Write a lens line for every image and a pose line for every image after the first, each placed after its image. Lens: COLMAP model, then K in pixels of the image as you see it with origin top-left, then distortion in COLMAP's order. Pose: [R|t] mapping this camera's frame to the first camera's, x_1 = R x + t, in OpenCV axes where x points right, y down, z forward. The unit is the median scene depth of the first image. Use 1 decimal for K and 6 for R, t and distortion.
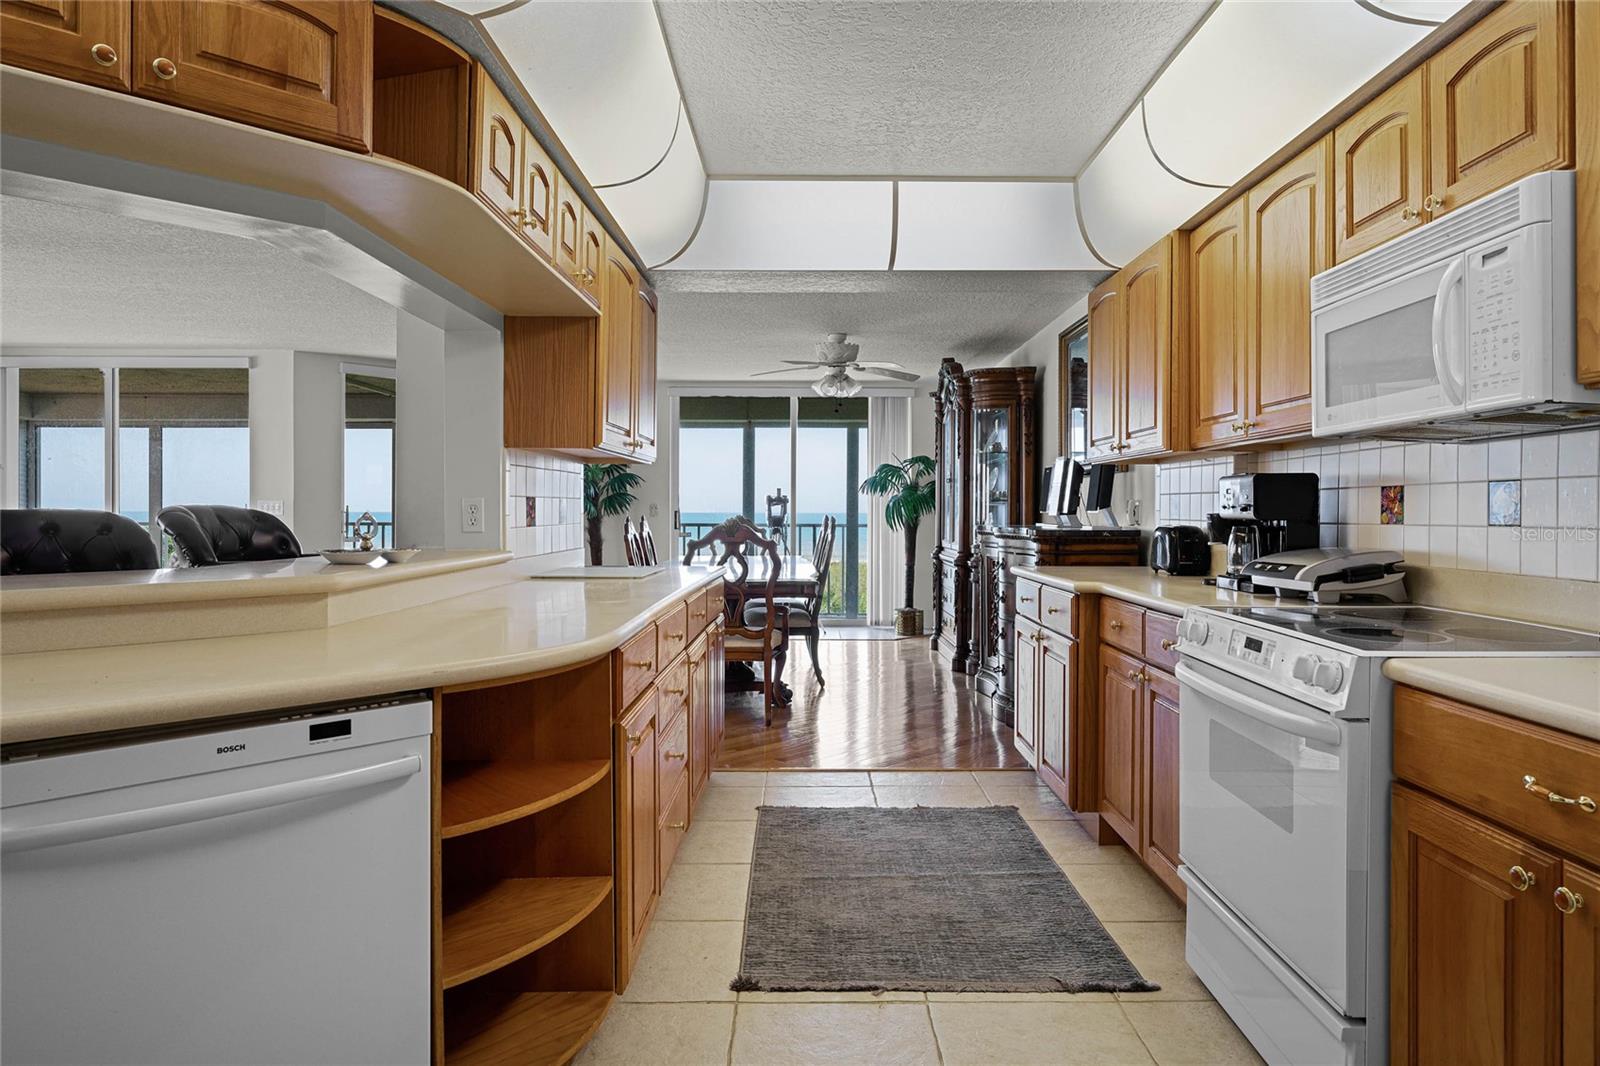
lens RADIAL K [[945.9, 0, 803.2], [0, 945.9, 519.9], [0, 0, 1]] dist [0.000215, 0.000031]
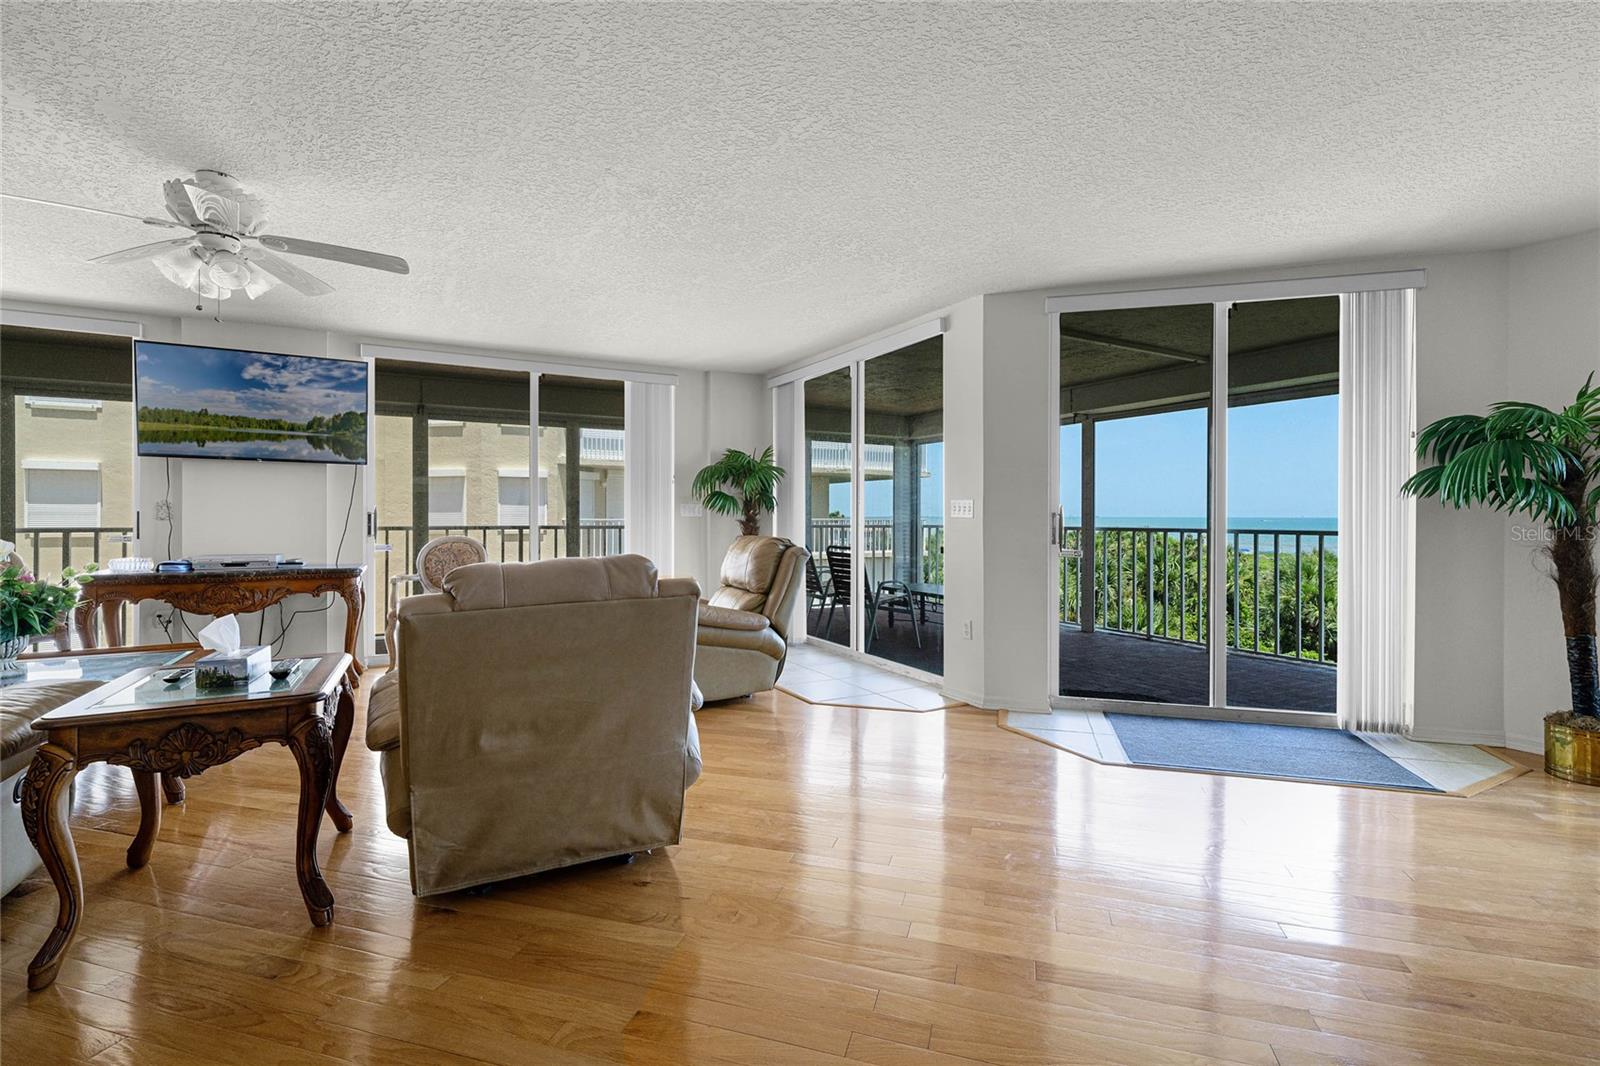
lens RADIAL K [[698.8, 0, 802.7], [0, 698.8, 521.4], [0, 0, 1]] dist [0.000896, 0.000431]
pose [[0.484412, 0.003840, -0.874832, -0.108835], [-0.005129, 0.999986, 0.001549, -0.002874], [0.874825, 0.003736, 0.484425, 0.511783]]
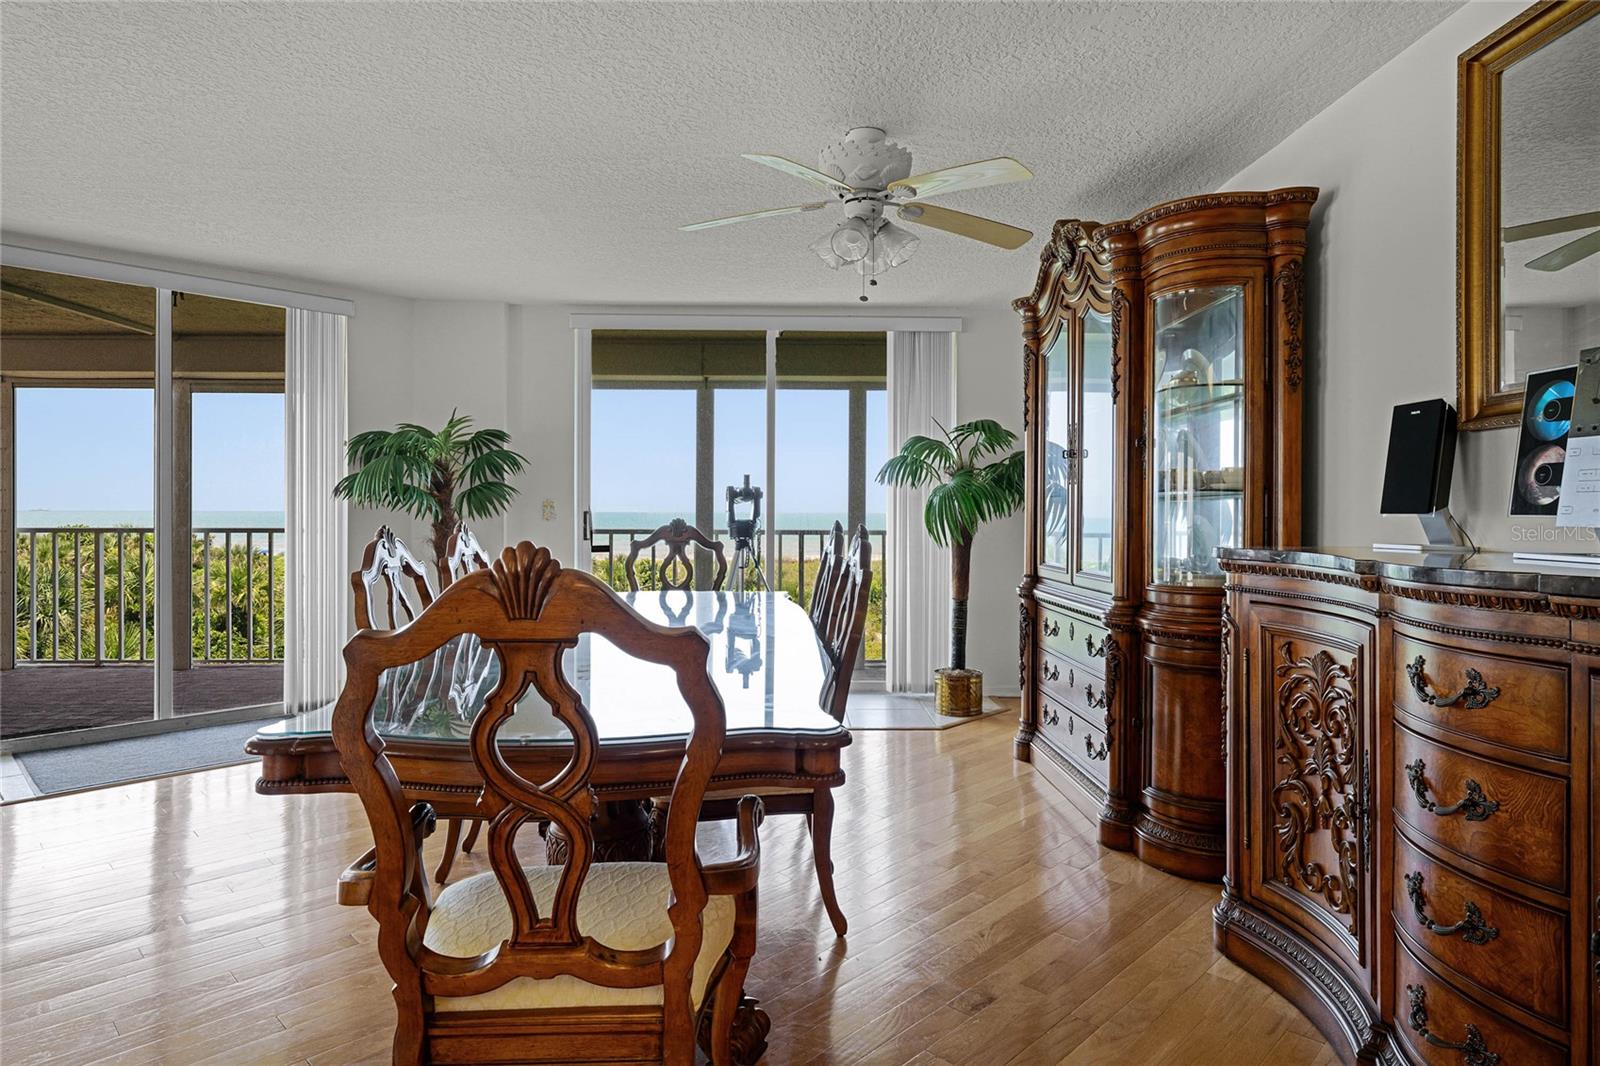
lens RADIAL K [[899.5, 0, 802.2], [0, 899.5, 517.9], [0, 0, 1]] dist [0.001232, 0.000197]
pose [[0.999690, 0.000610, 0.024894, -0.004341], [-0.000594, 1.000000, -0.000666, -0.004738], [-0.024894, 0.000651, 0.999690, 0.414697]]
